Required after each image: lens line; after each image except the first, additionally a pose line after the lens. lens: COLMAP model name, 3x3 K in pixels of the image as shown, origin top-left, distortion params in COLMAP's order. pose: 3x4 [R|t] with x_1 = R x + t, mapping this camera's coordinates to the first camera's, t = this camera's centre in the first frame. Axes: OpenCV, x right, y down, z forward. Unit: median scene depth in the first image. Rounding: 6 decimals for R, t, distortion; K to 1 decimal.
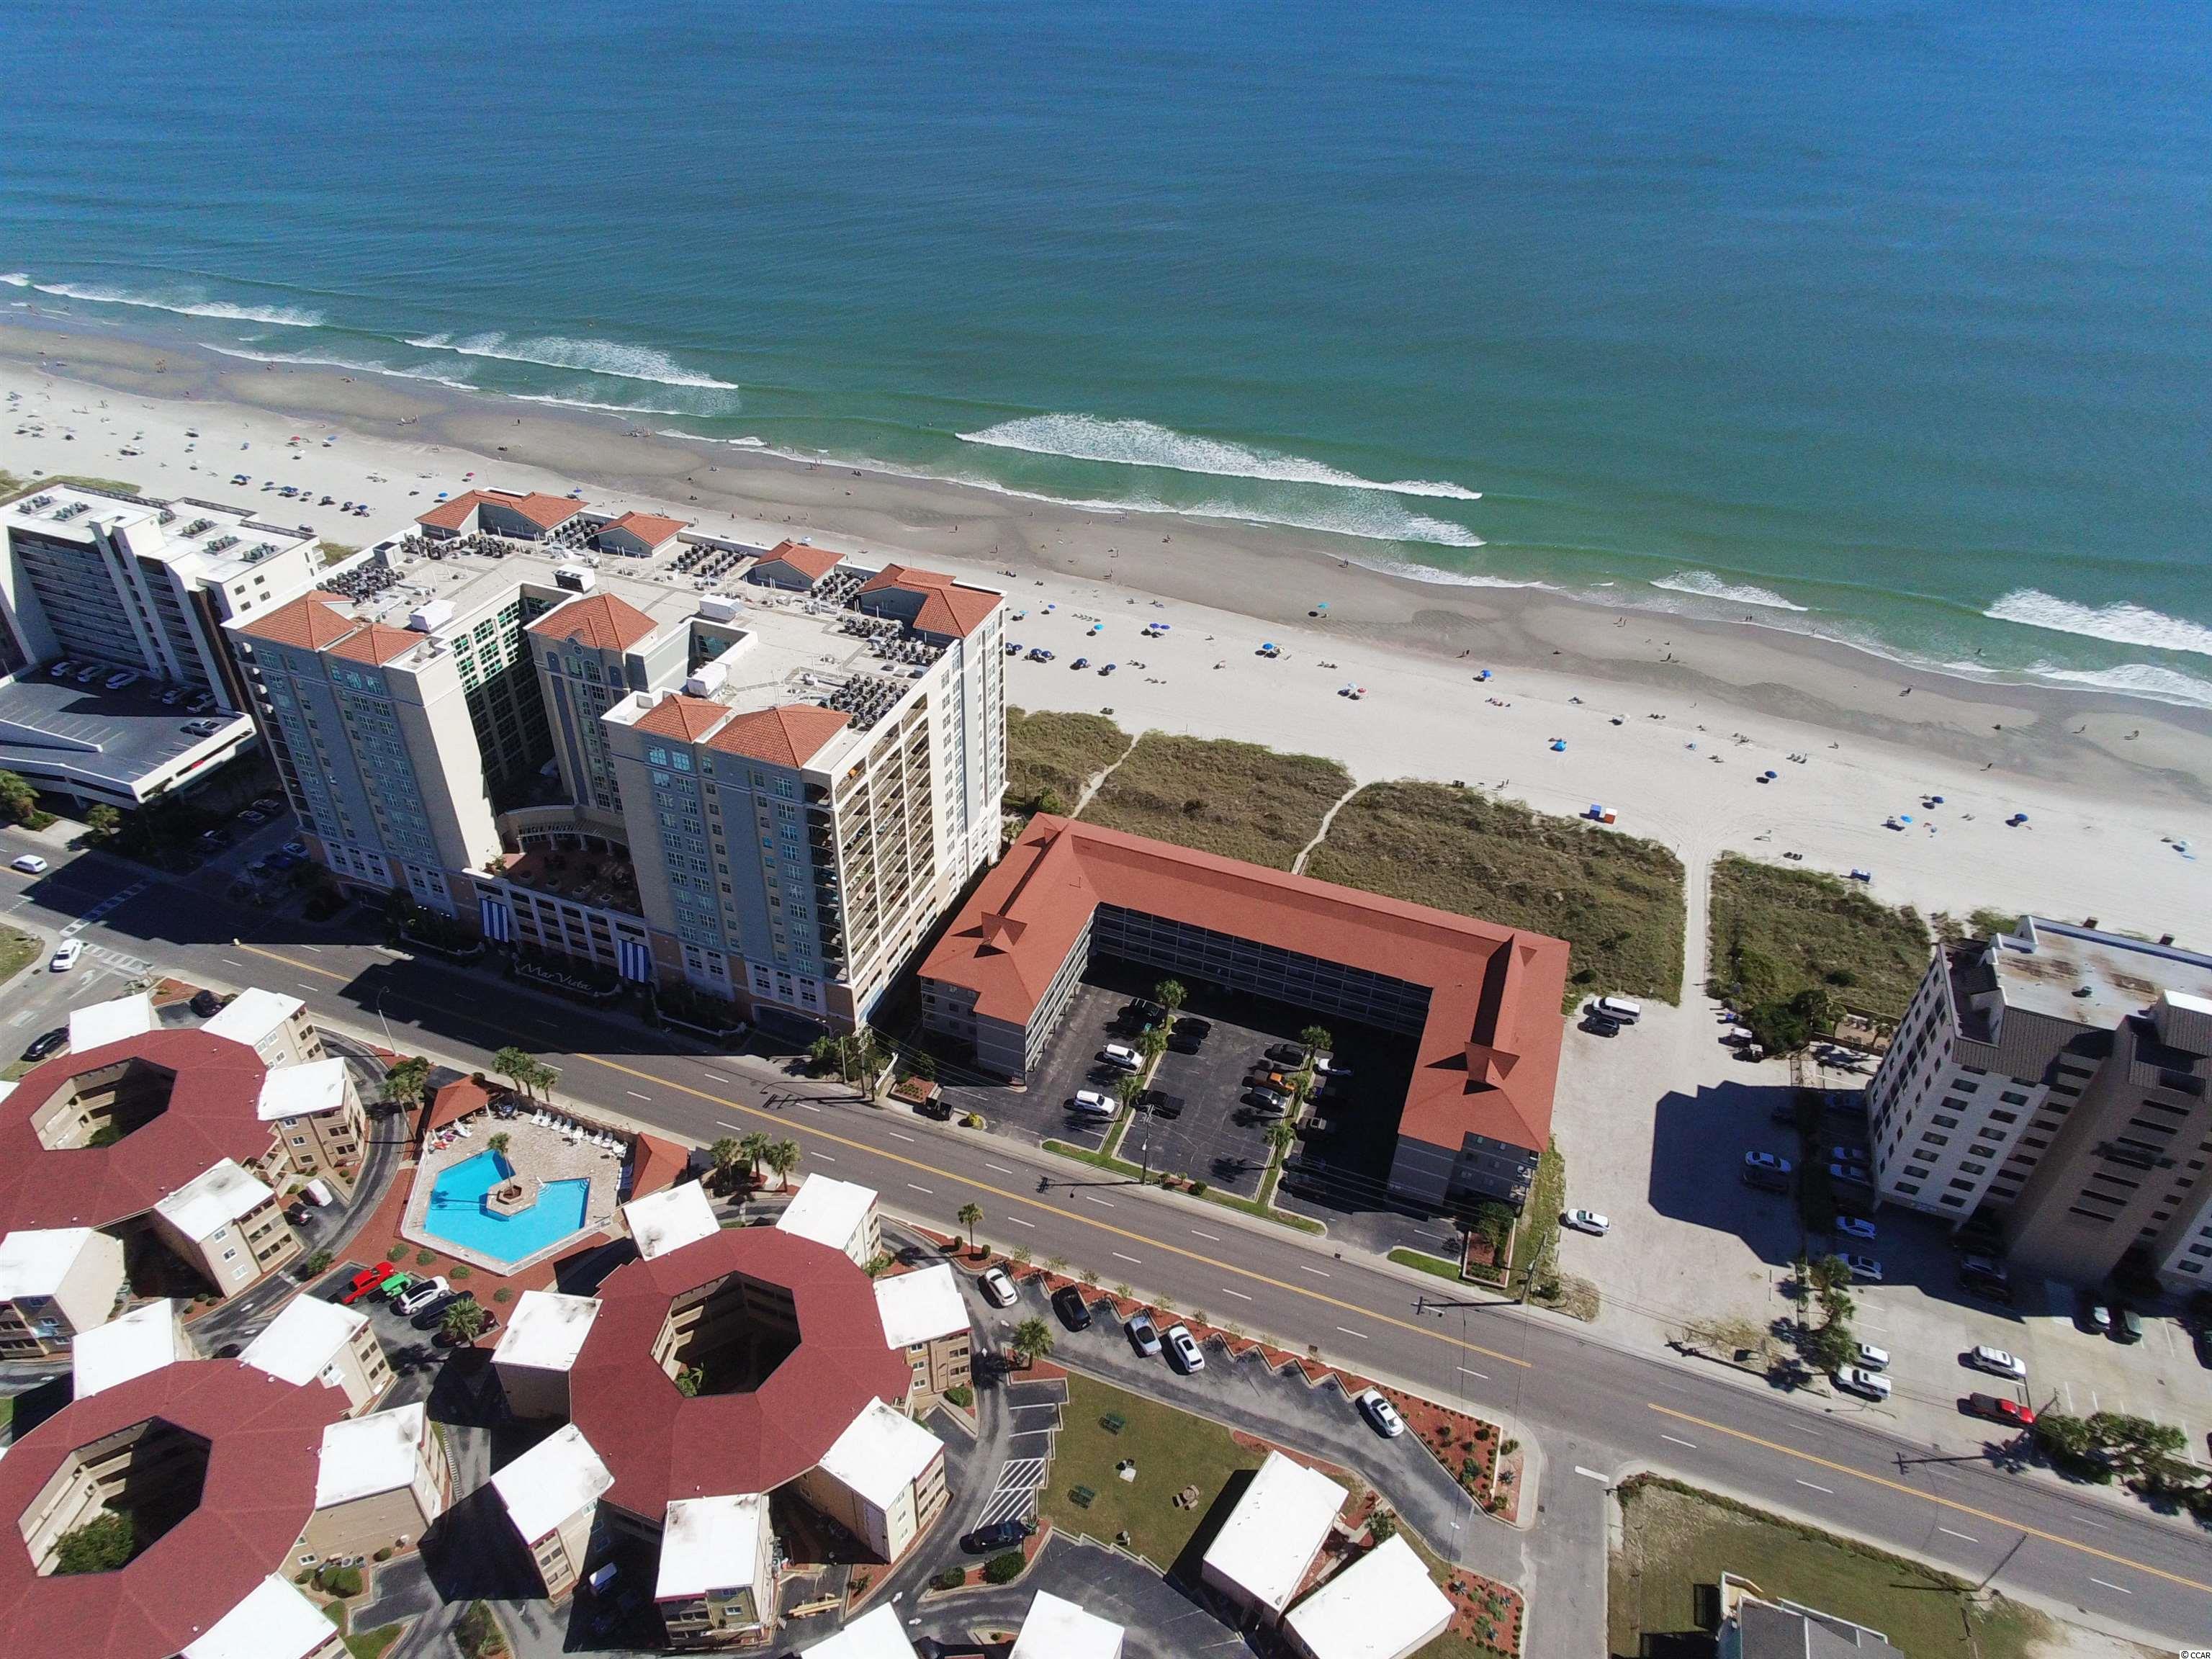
lens RADIAL K [[1402.0, 0, 1106.0], [0, 1402.0, 829.5], [0, 0, 1]] dist [0.002974, 0.002028]
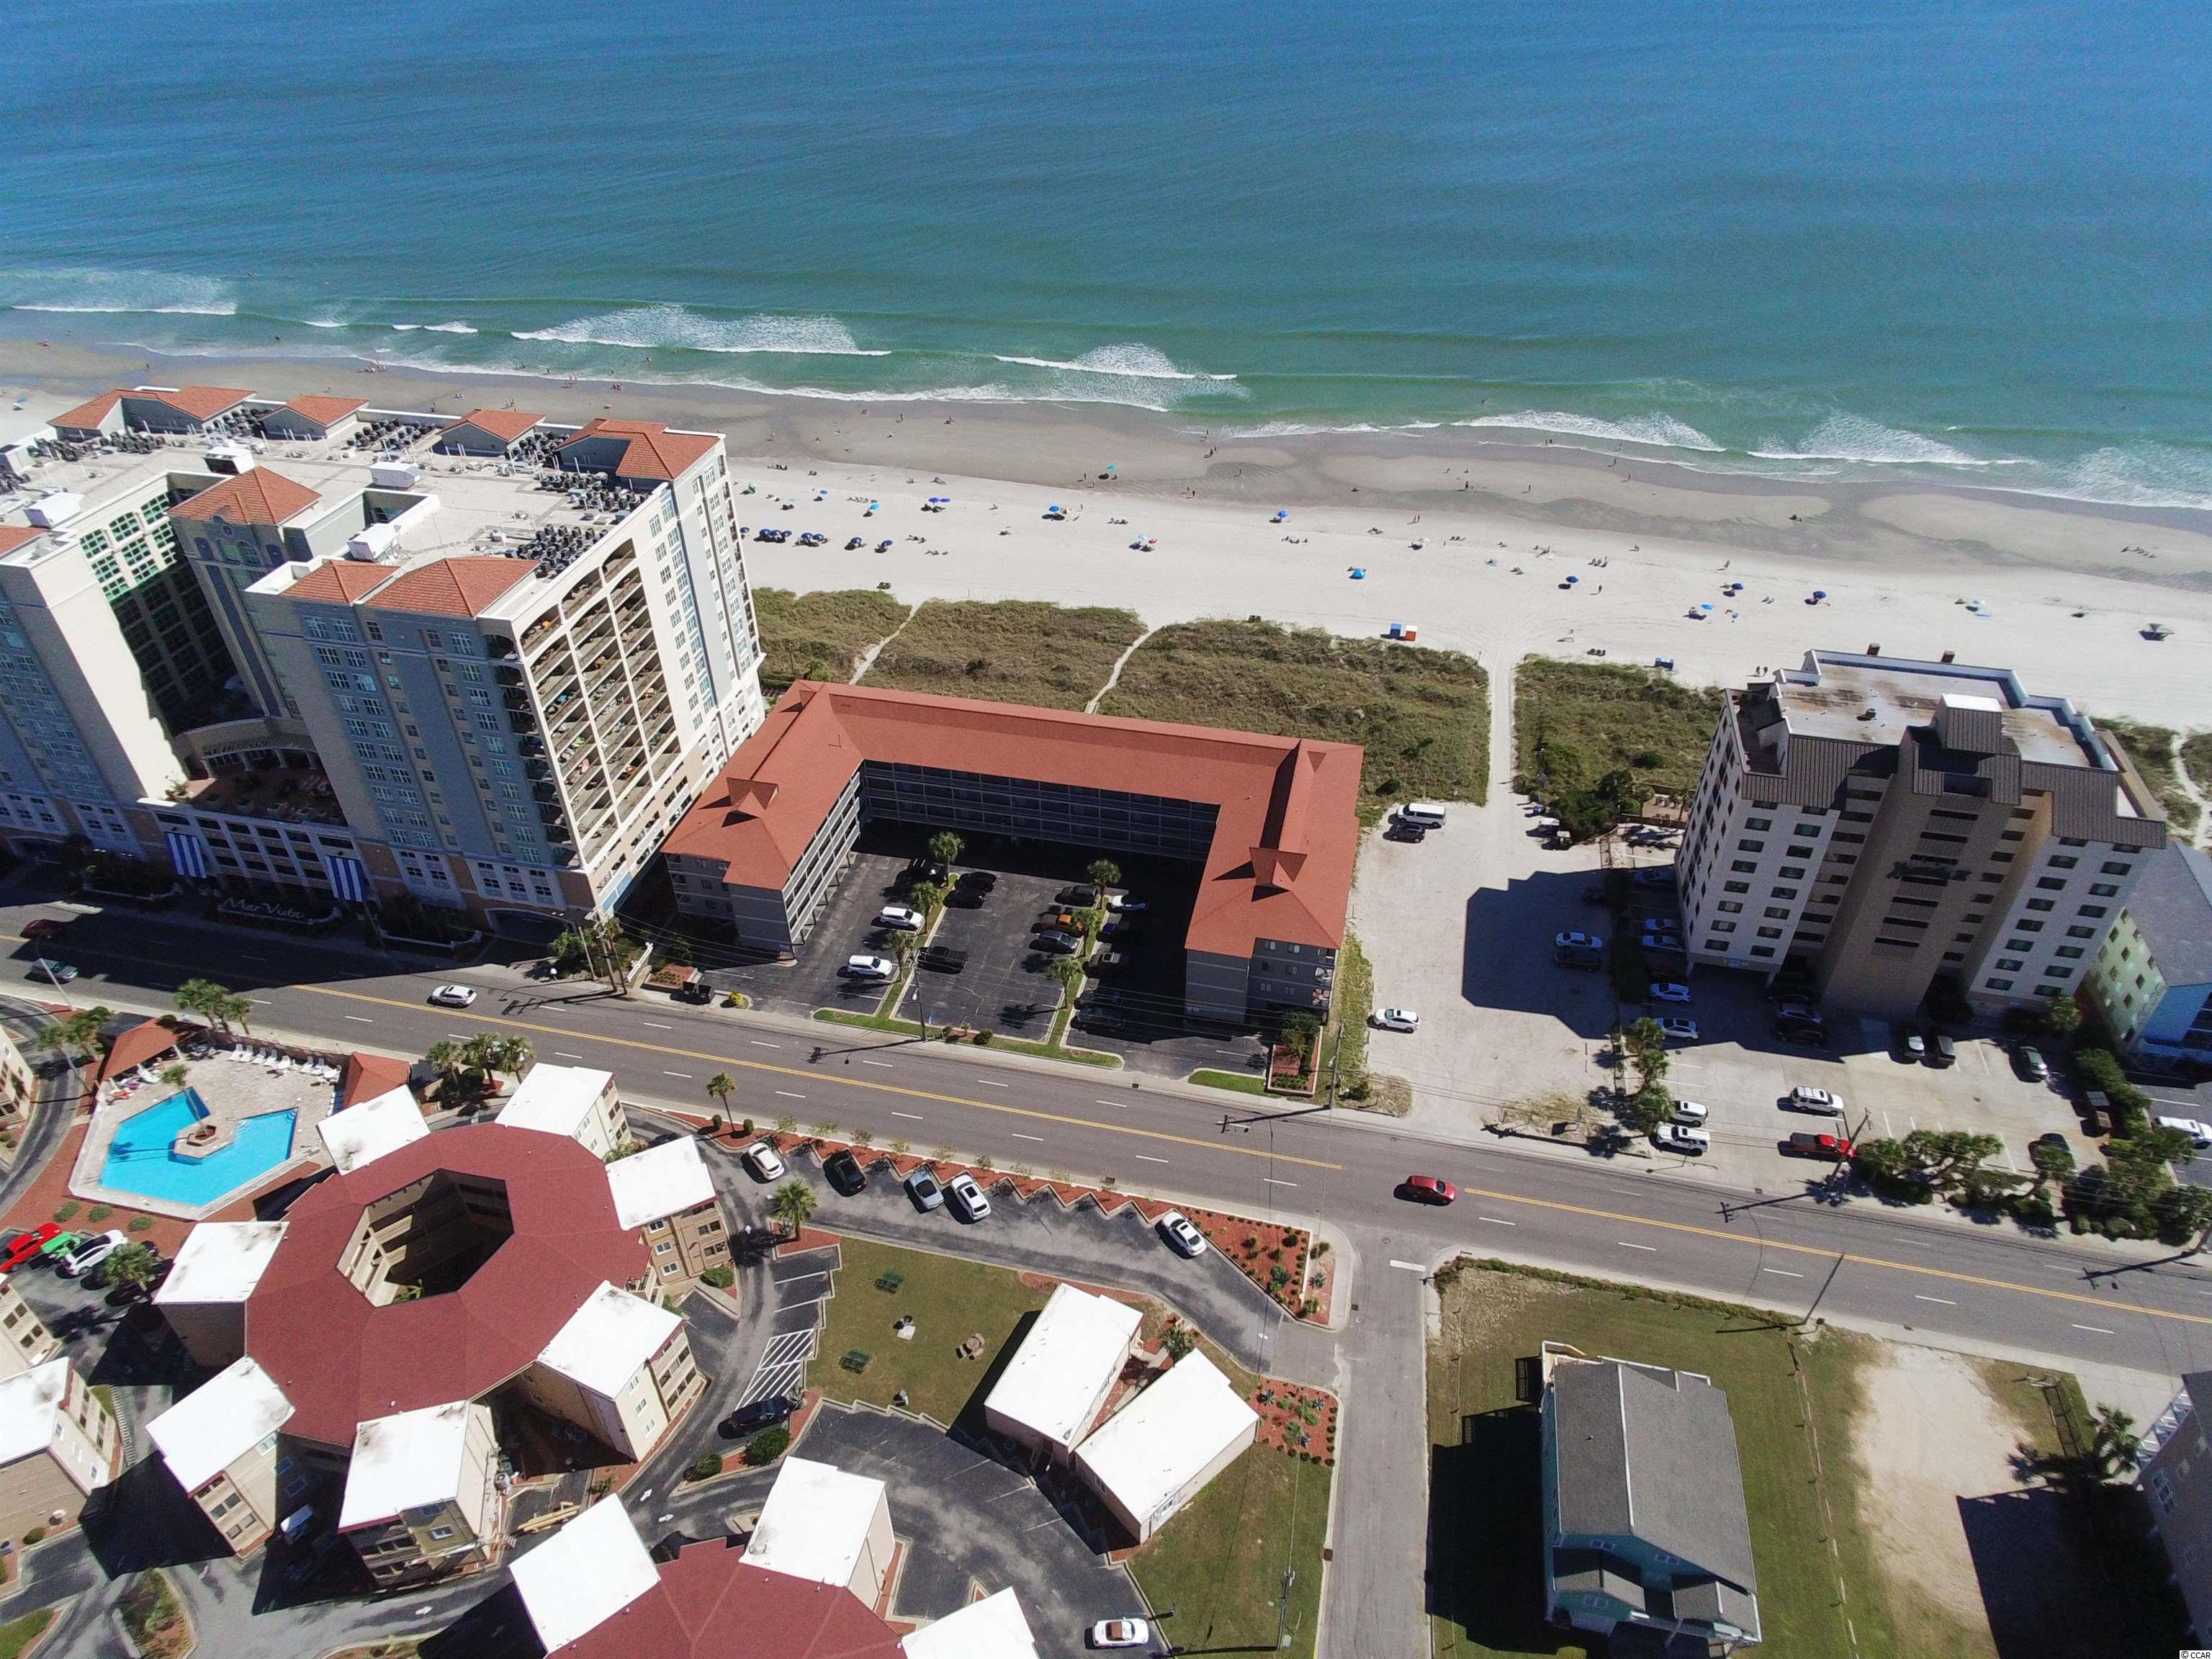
lens RADIAL K [[1404.6, 0, 1106.0], [0, 1404.6, 829.5], [0, 0, 1]] dist [0.005142, 0.000621]
pose [[0.990941, -0.112154, 0.073871, 0.092180], [0.110144, 0.993440, 0.030761, 0.099516], [-0.076837, -0.022345, 0.996793, 0.073005]]
